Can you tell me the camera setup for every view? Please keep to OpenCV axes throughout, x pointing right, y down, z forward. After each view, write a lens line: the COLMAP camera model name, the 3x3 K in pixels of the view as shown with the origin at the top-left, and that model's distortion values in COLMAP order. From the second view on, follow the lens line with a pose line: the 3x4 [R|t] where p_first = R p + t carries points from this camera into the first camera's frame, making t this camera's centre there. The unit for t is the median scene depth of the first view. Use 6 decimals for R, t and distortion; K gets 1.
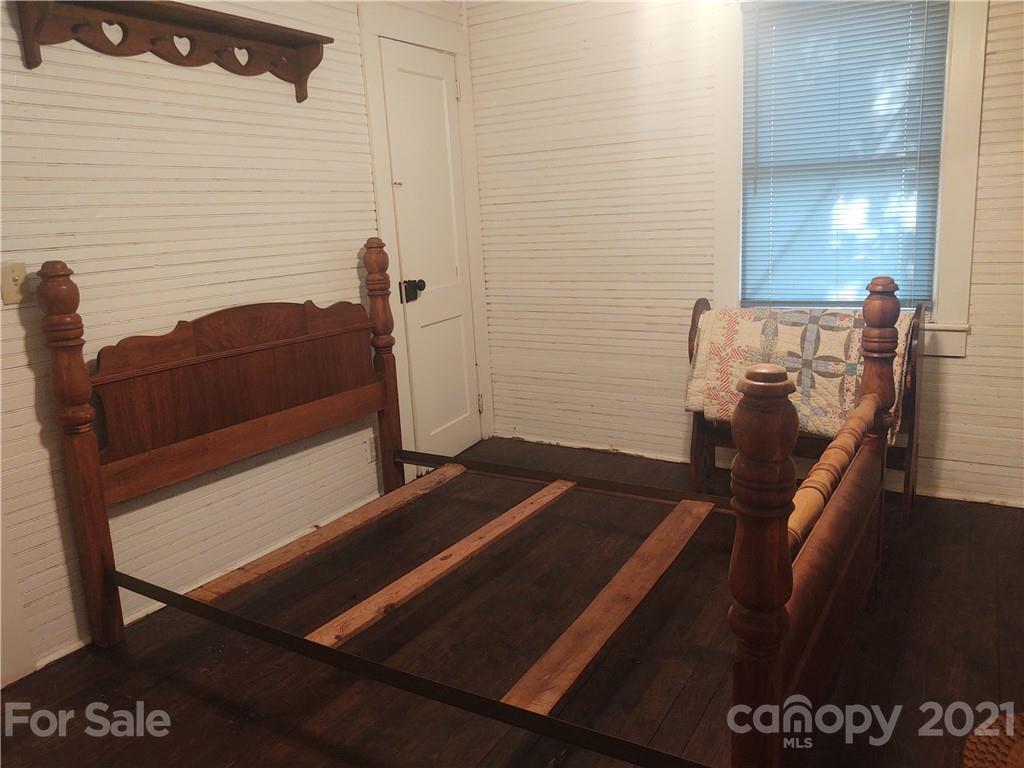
lens RADIAL K [[784.4, 0, 516.3], [0, 784.4, 380.7], [0, 0, 1]] dist [0.008125, -0.005131]
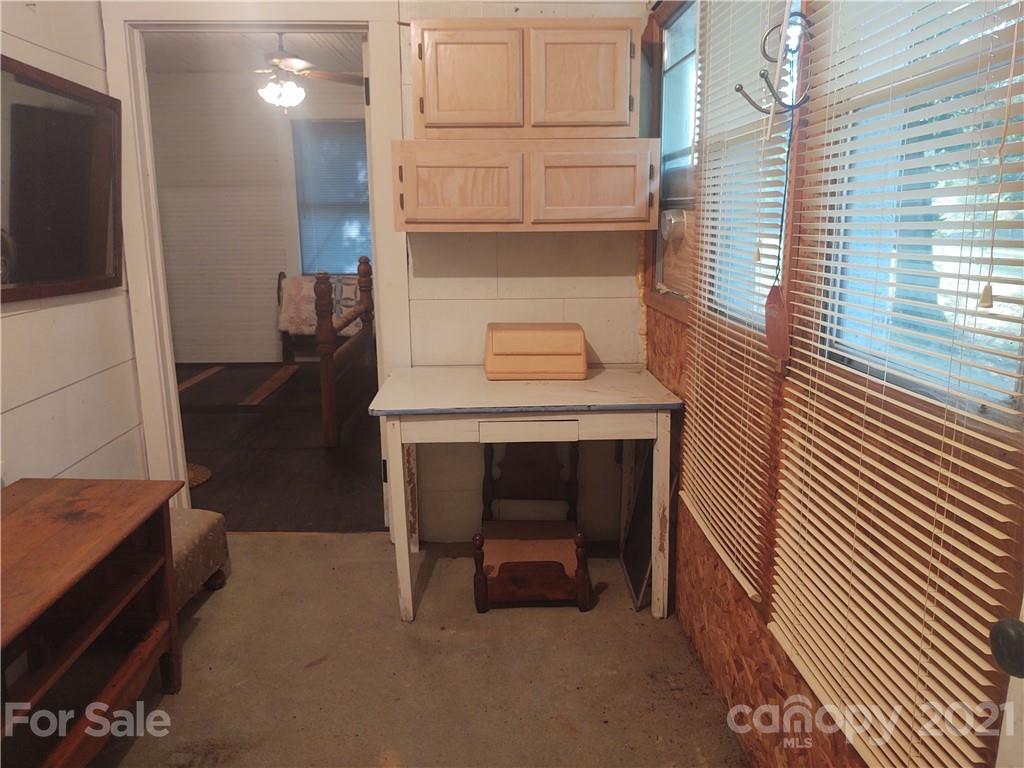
lens RADIAL K [[784.4, 0, 514.4], [0, 784.4, 382.1], [0, 0, 1]] dist [0.008125, -0.005131]
pose [[0.839708, -0.071204, 0.538350, -0.354611], [0.079025, 0.996836, 0.008584, 0.202305], [-0.537257, 0.035335, 0.842678, -0.951874]]
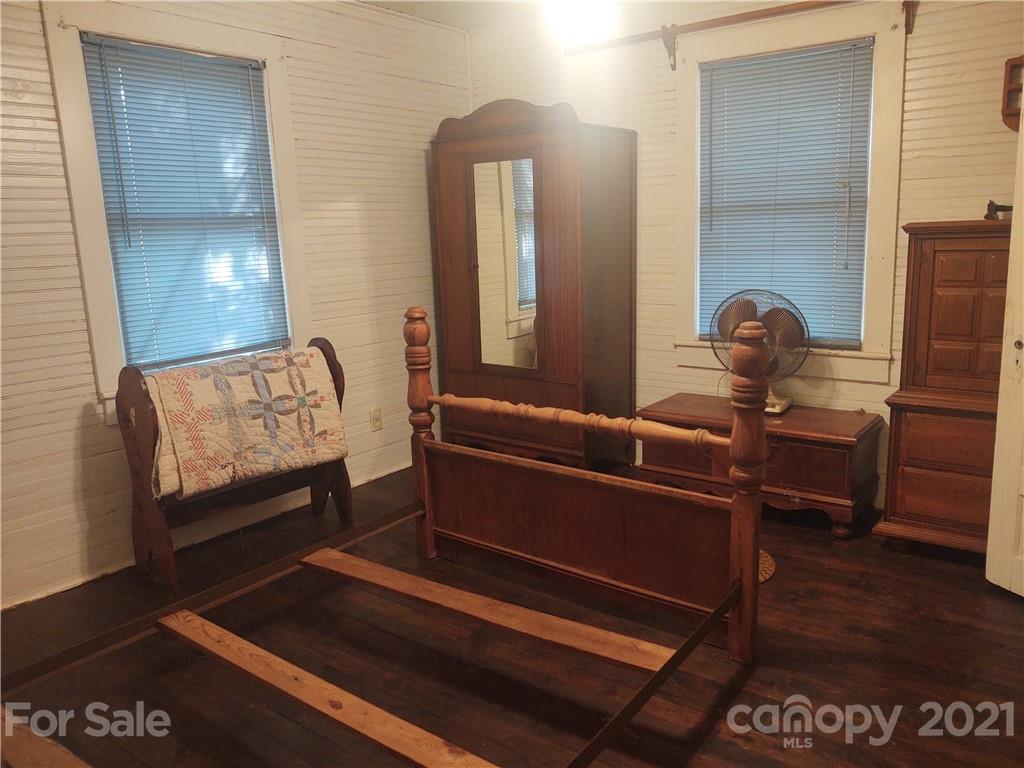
lens RADIAL K [[784.4, 0, 516.0], [0, 784.4, 390.7], [0, 0, 1]] dist [0.008125, -0.005131]
pose [[0.108095, -0.154726, 0.982026, -0.599050], [0.246378, 0.961167, 0.124320, -0.088985], [-0.963127, 0.228511, 0.142018, 0.519867]]
